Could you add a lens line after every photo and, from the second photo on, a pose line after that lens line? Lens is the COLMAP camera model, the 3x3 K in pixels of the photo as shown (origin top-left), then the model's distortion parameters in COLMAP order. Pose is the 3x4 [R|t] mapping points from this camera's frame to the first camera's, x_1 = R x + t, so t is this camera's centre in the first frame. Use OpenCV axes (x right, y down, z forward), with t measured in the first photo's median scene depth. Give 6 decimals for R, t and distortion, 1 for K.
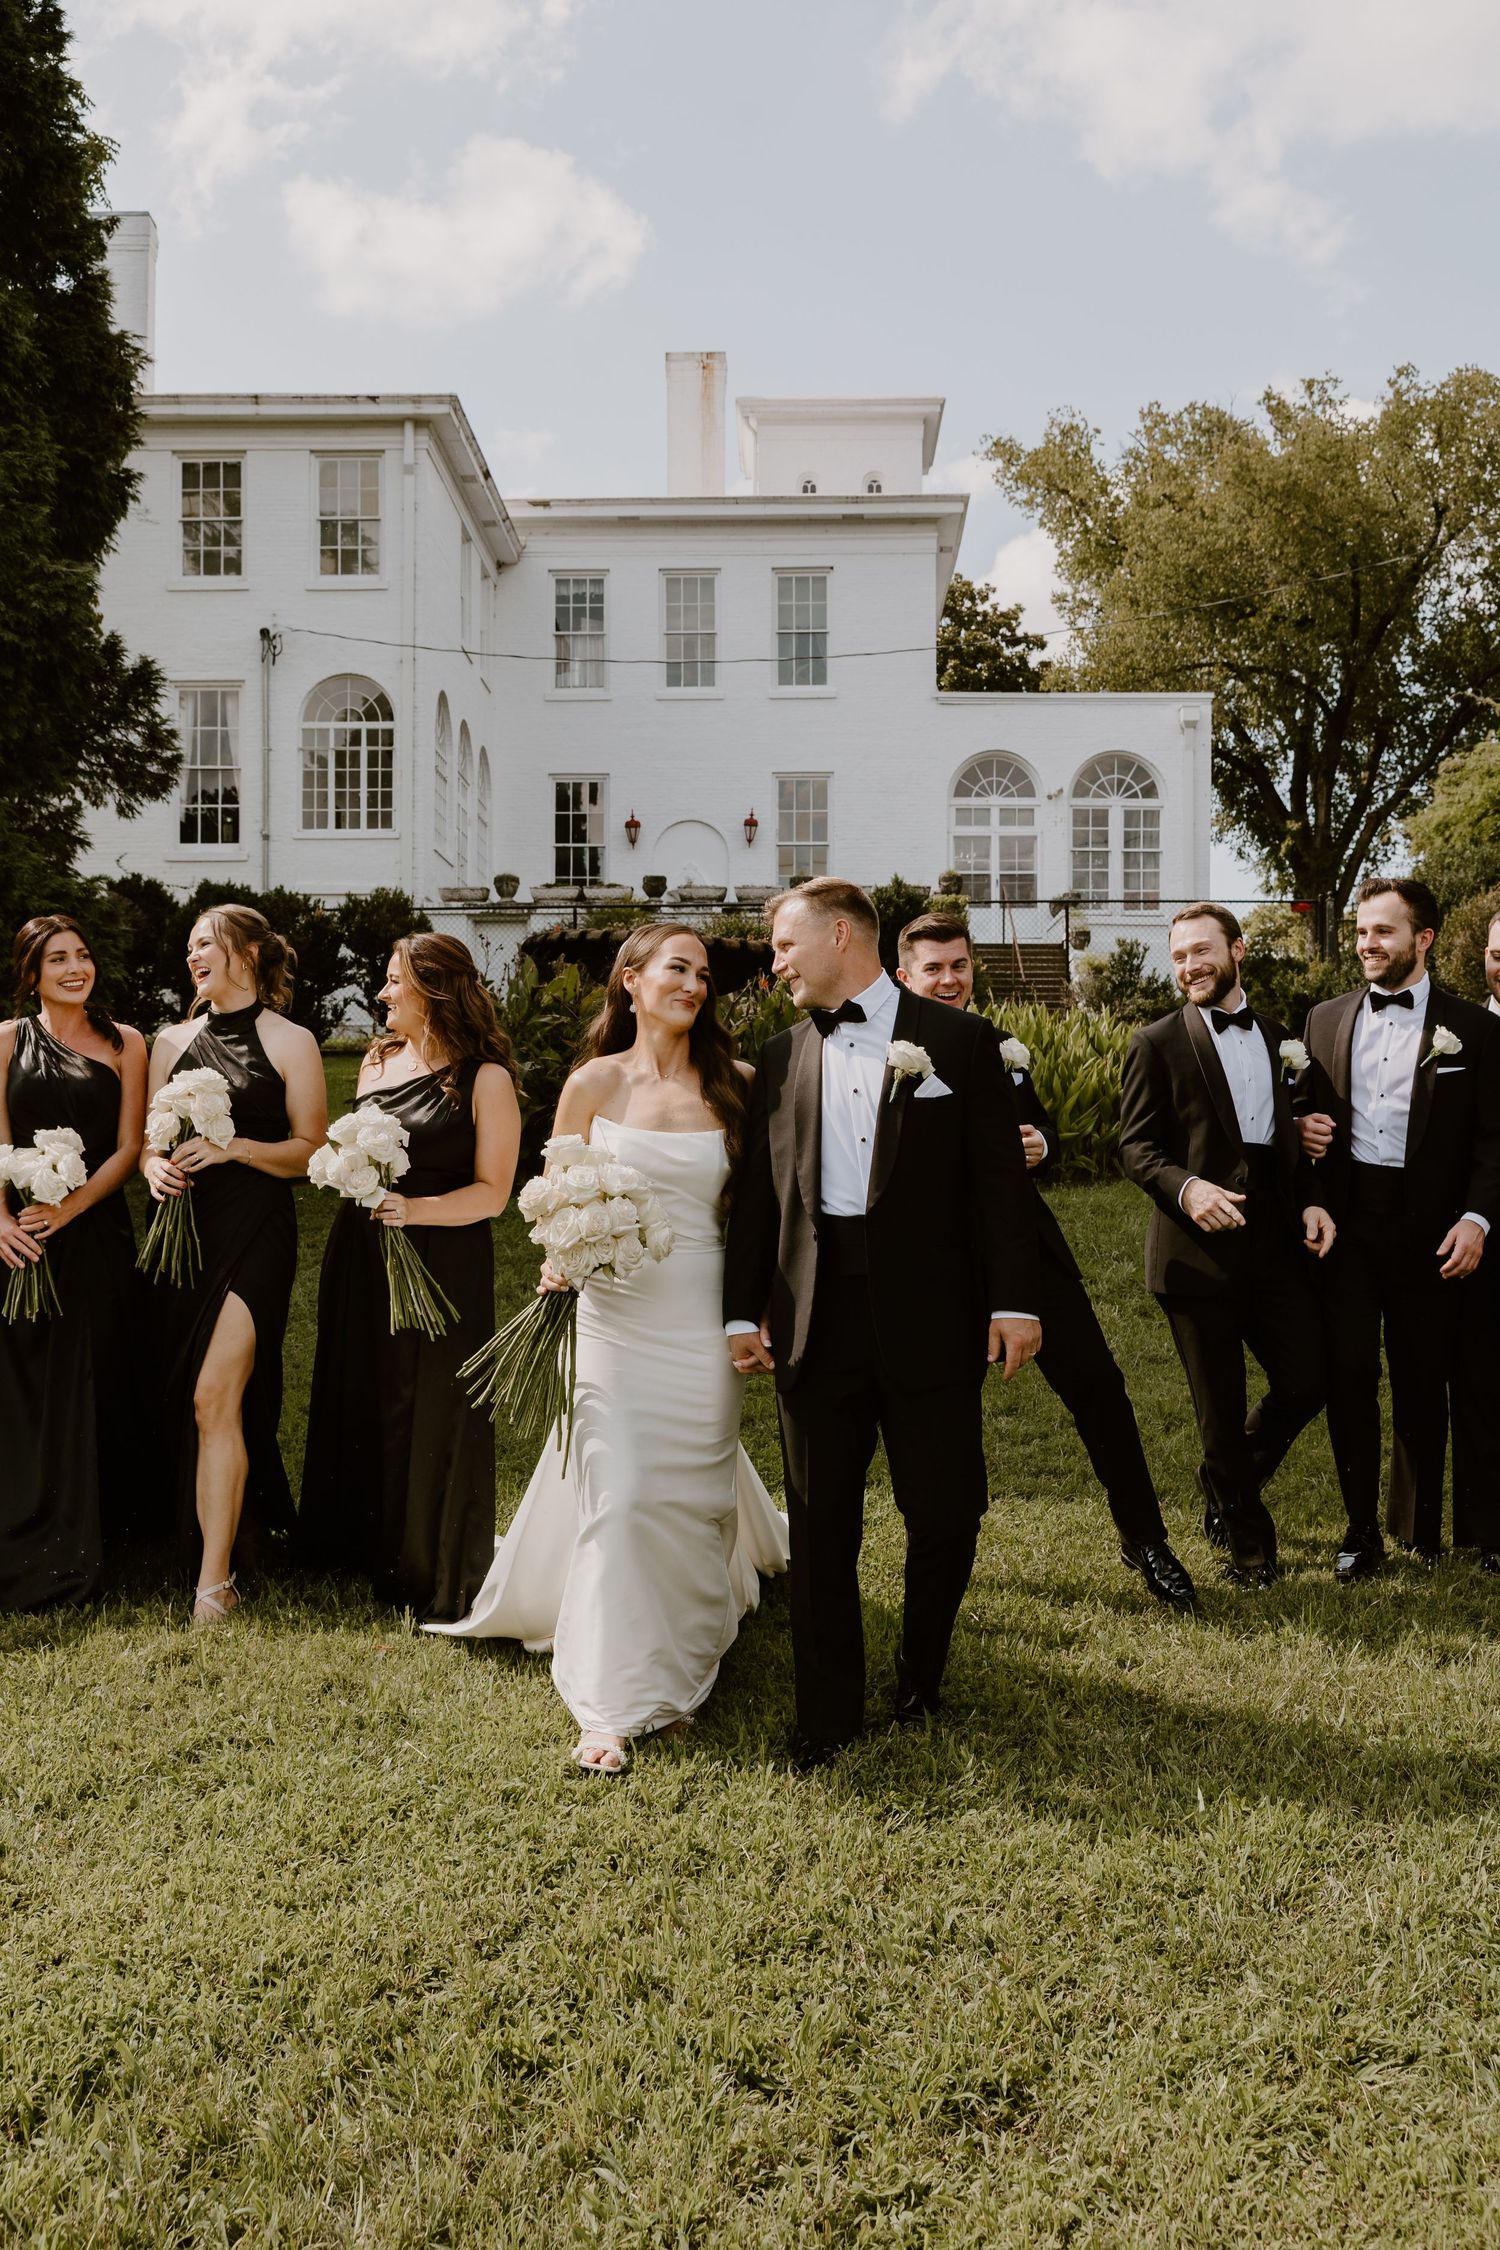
lens RADIAL K [[2364.1, 0, 732.1], [0, 2364.1, 1118.0], [0, 0, 1]] dist [0.060463, 0.000000]
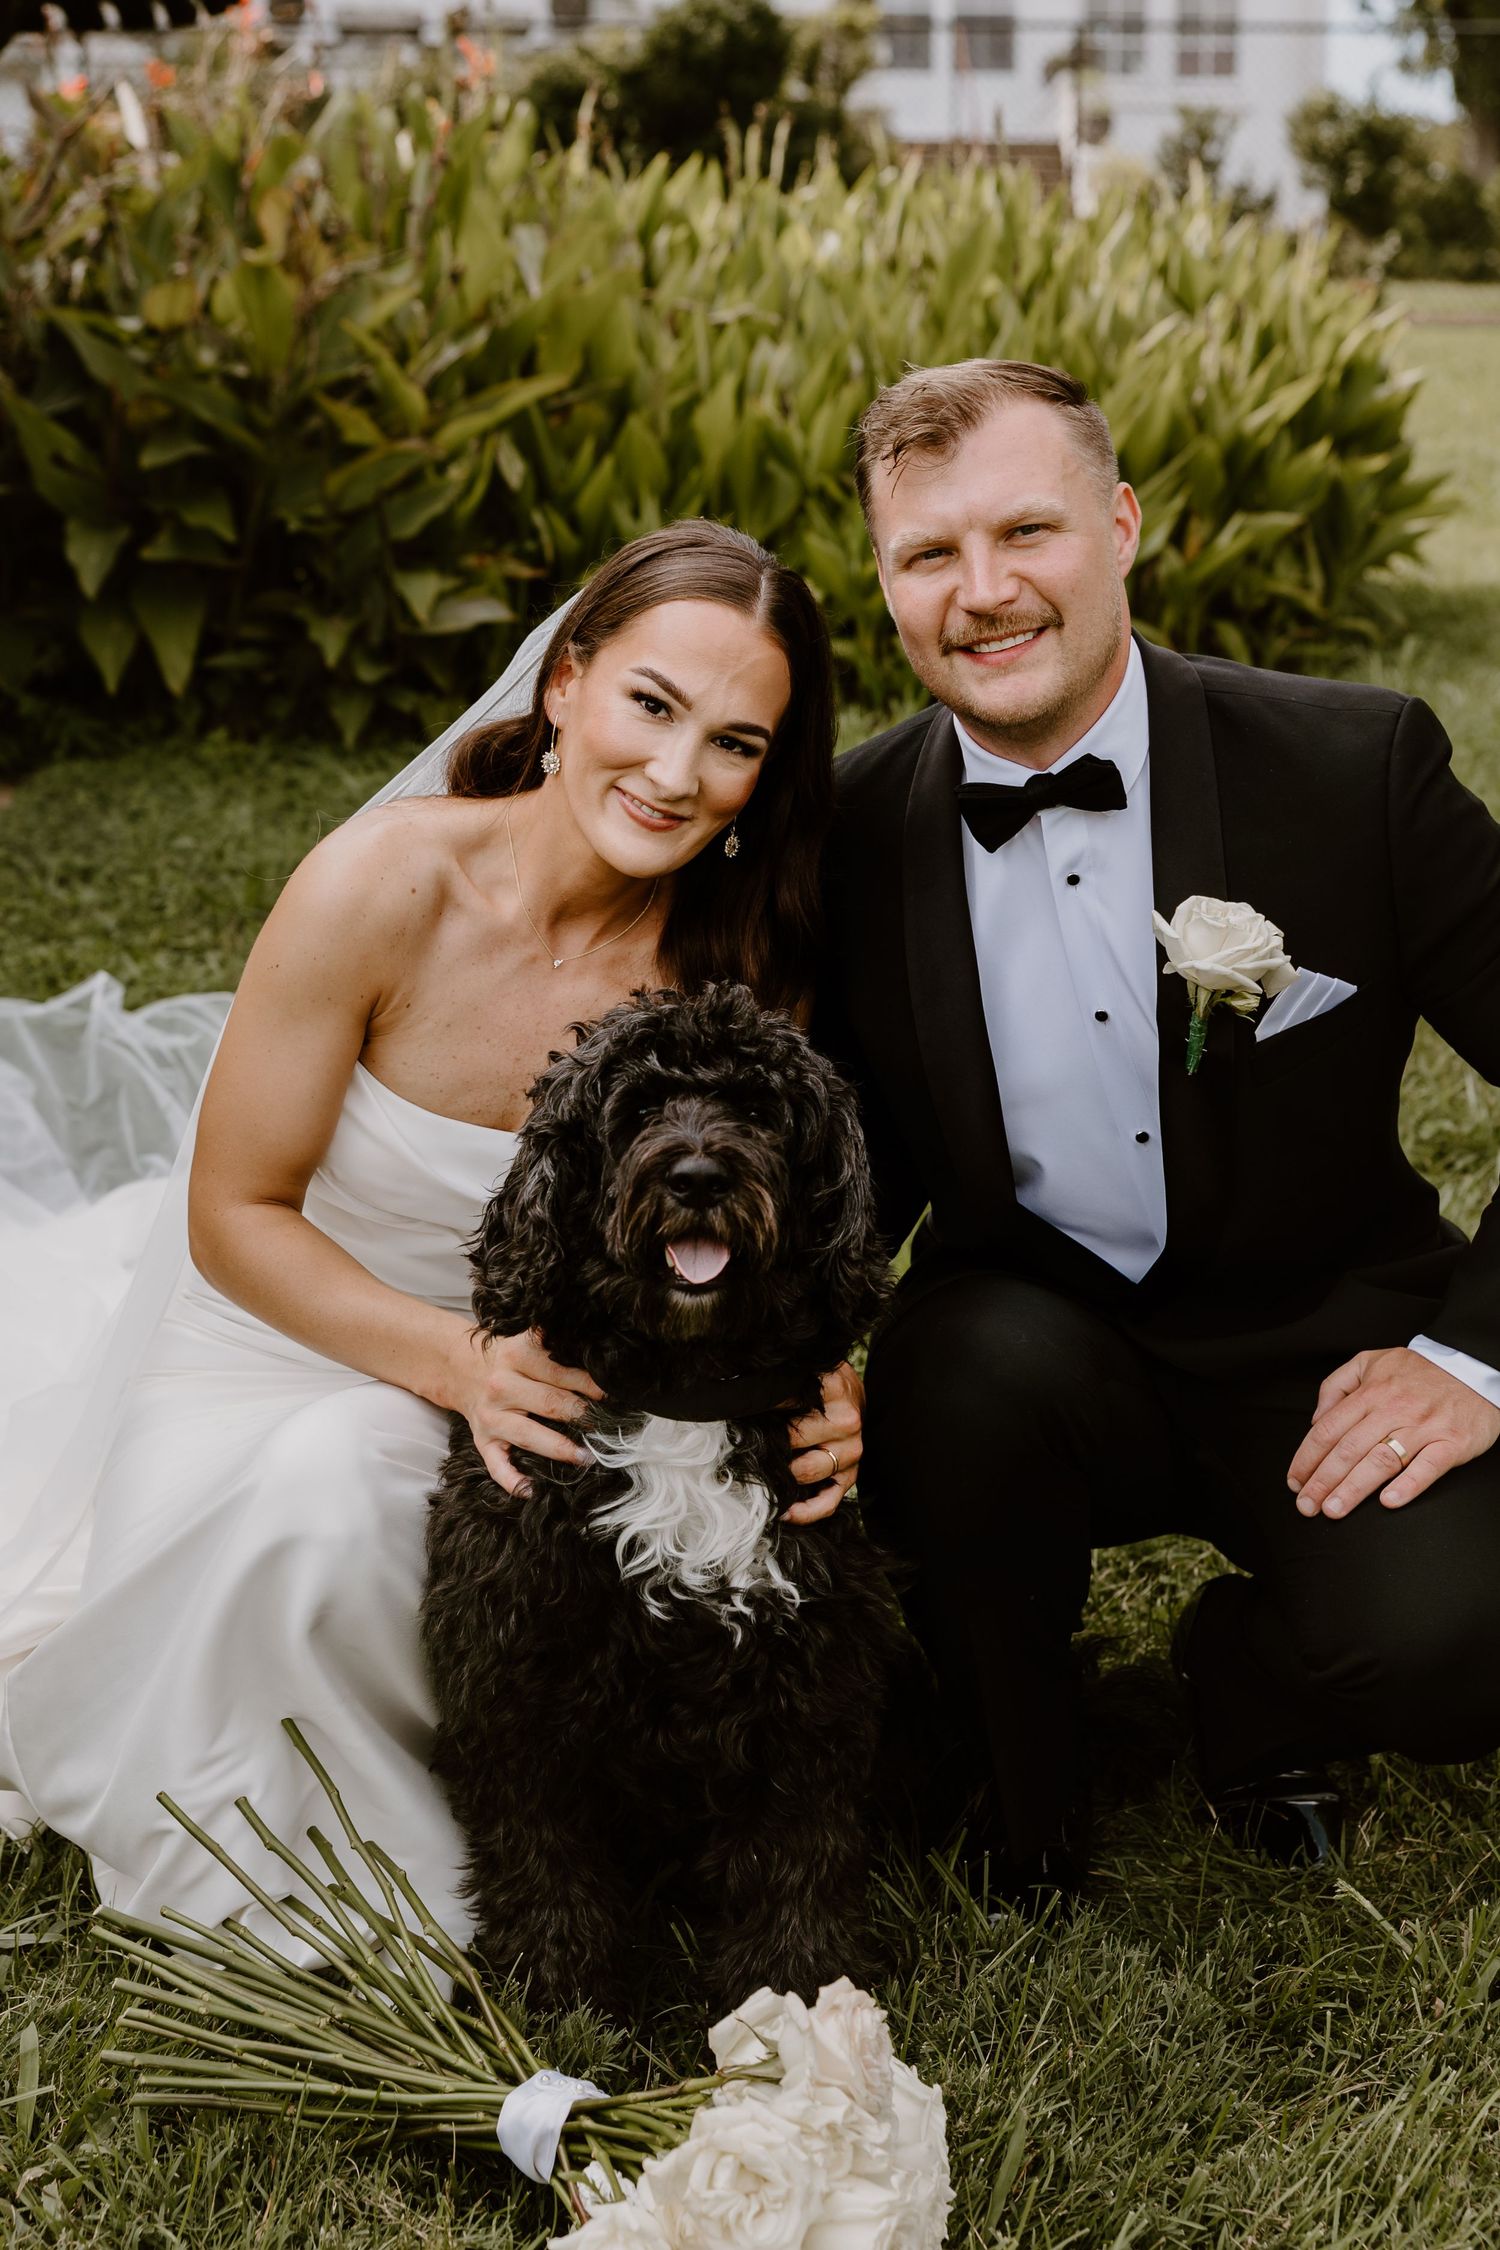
lens RADIAL K [[3221.4, 0, 743.0], [0, 3221.4, 1122.7], [0, 0, 1]] dist [0.007399, 0.000000]
pose [[0.998905, -0.004204, 0.046589, 0.028911], [-0.005375, 0.979041, 0.203592, -0.002771], [-0.046468, -0.203619, 0.977947, 0.218294]]
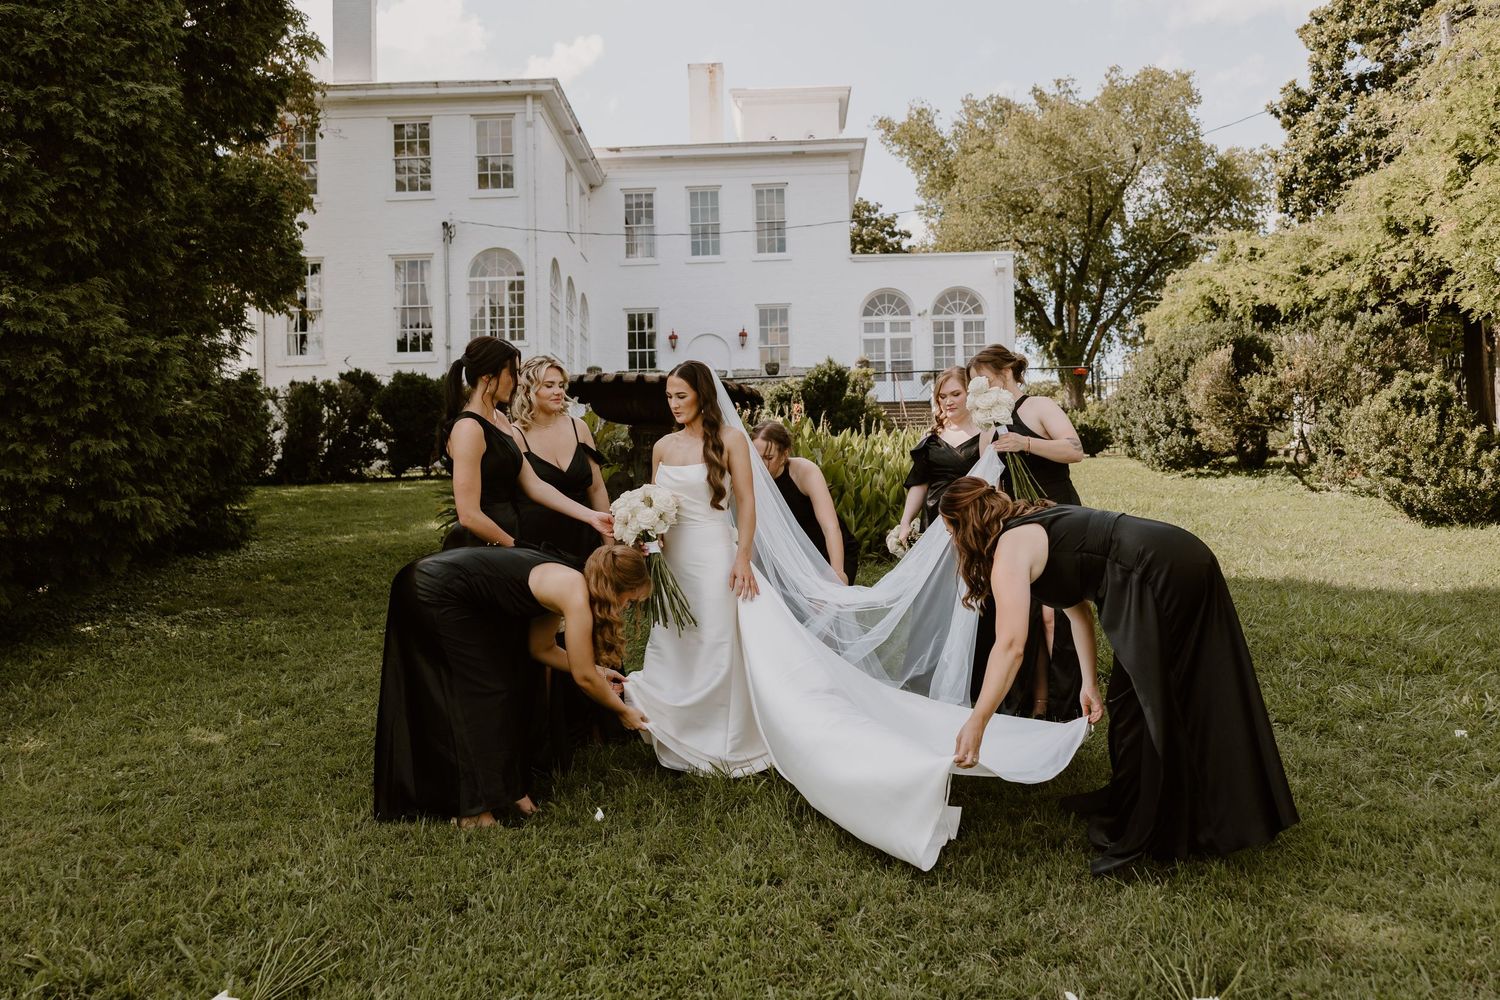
lens RADIAL K [[1235.9, 0, 758.3], [0, 1235.9, 501.7], [0, 0, 1]] dist [0.021050, -0.011553]
pose [[0.999646, -0.025622, 0.007146, 0.009408], [0.025646, 0.999666, -0.003257, -0.002096], [-0.007060, 0.003439, 0.999969, 0.116936]]
